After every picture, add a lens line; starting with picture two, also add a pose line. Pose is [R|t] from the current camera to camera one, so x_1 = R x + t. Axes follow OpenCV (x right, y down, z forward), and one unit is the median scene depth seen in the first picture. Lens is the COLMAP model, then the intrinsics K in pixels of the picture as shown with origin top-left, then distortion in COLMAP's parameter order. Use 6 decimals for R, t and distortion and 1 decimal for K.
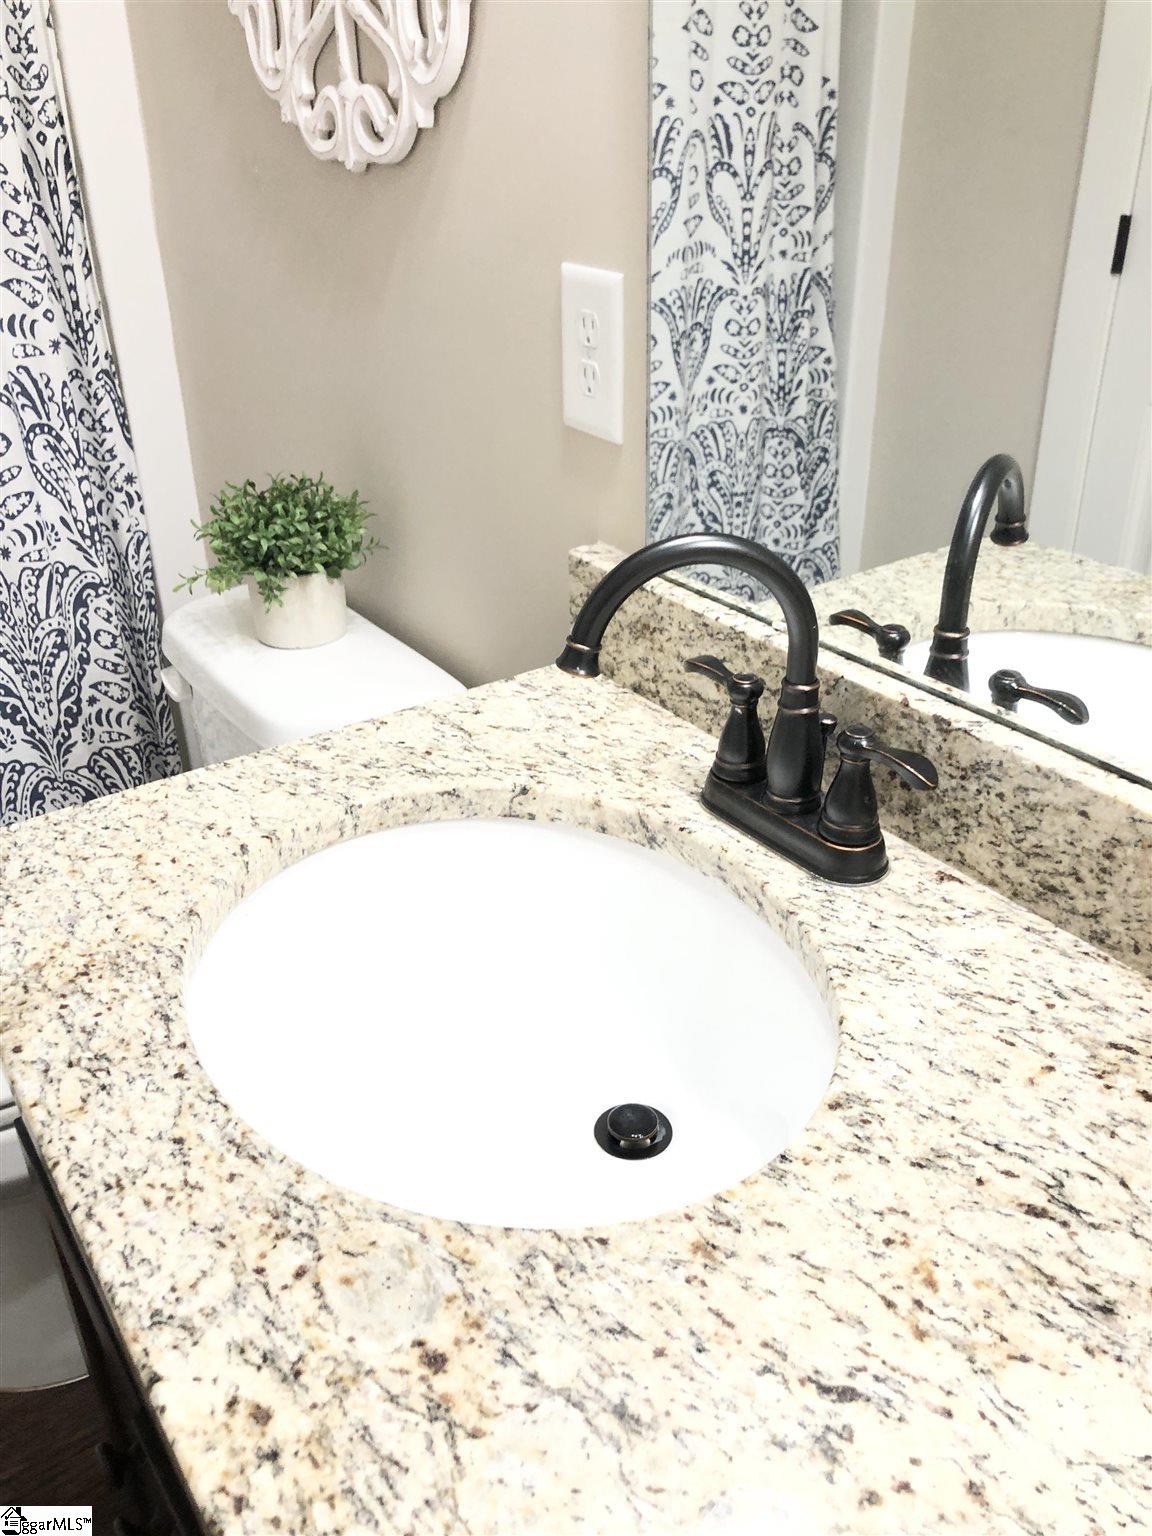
lens RADIAL K [[1260.8, 0, 585.3], [0, 1260.8, 770.5], [0, 0, 1]] dist [0.061038, -0.072818]
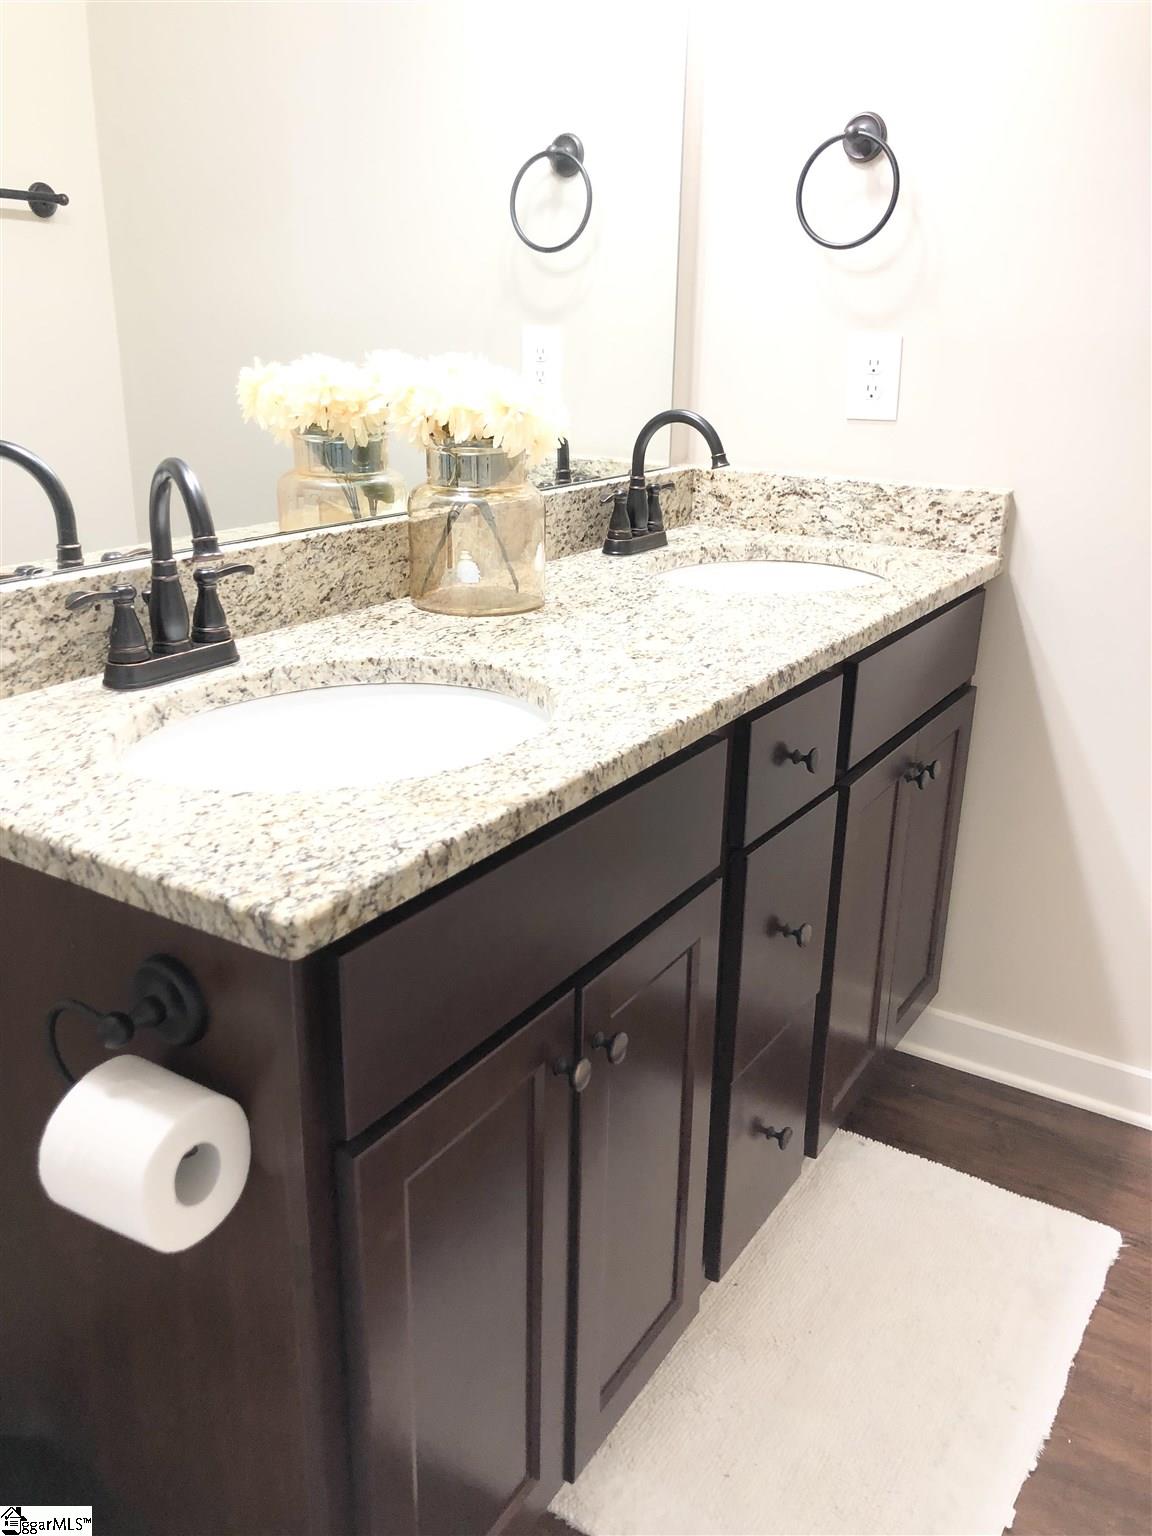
lens RADIAL K [[1260.8, 0, 579.8], [0, 1260.8, 753.0], [0, 0, 1]] dist [0.061038, -0.072818]
pose [[-0.374413, -0.294555, 0.879234, -1.362219], [0.430635, 0.784510, 0.446203, -0.338994], [-0.821199, 0.545693, -0.166885, 0.927504]]
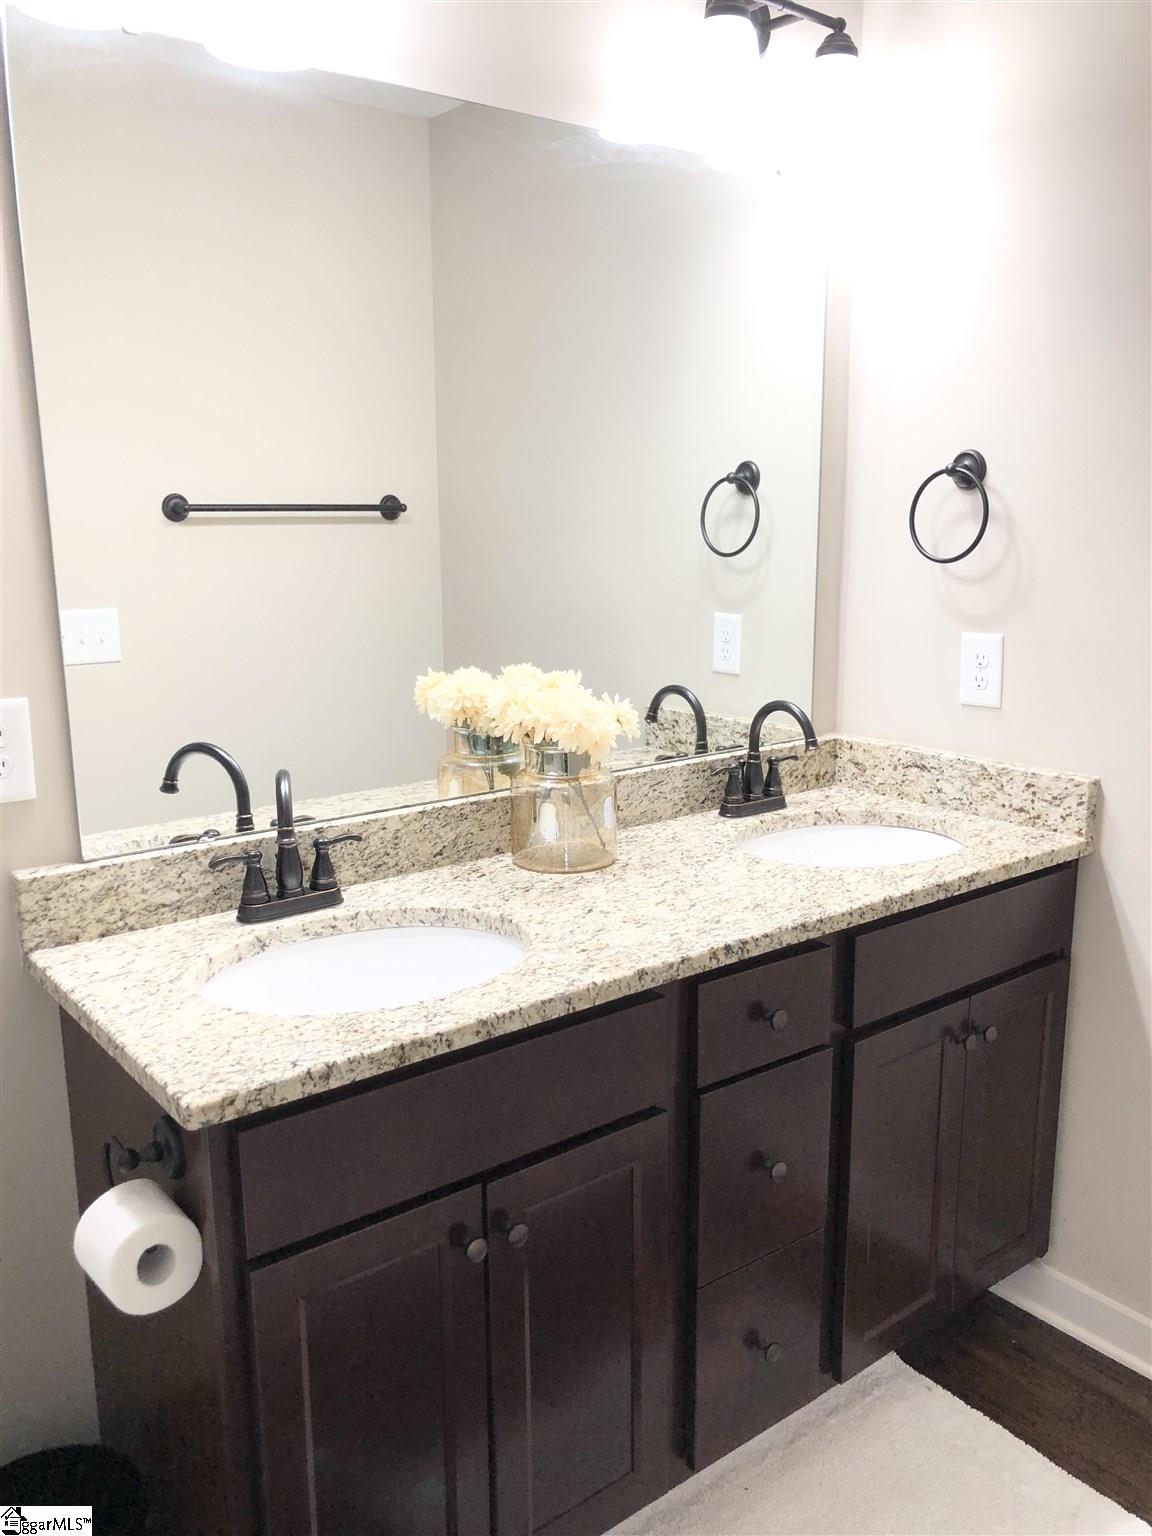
lens RADIAL K [[1260.8, 0, 589.1], [0, 1260.8, 778.1], [0, 0, 1]] dist [0.061038, -0.072818]
pose [[-0.034118, -0.198875, 0.979431, -1.880062], [0.486319, 0.852849, 0.190113, -0.299651], [-0.873115, 0.482802, 0.067619, 0.335252]]
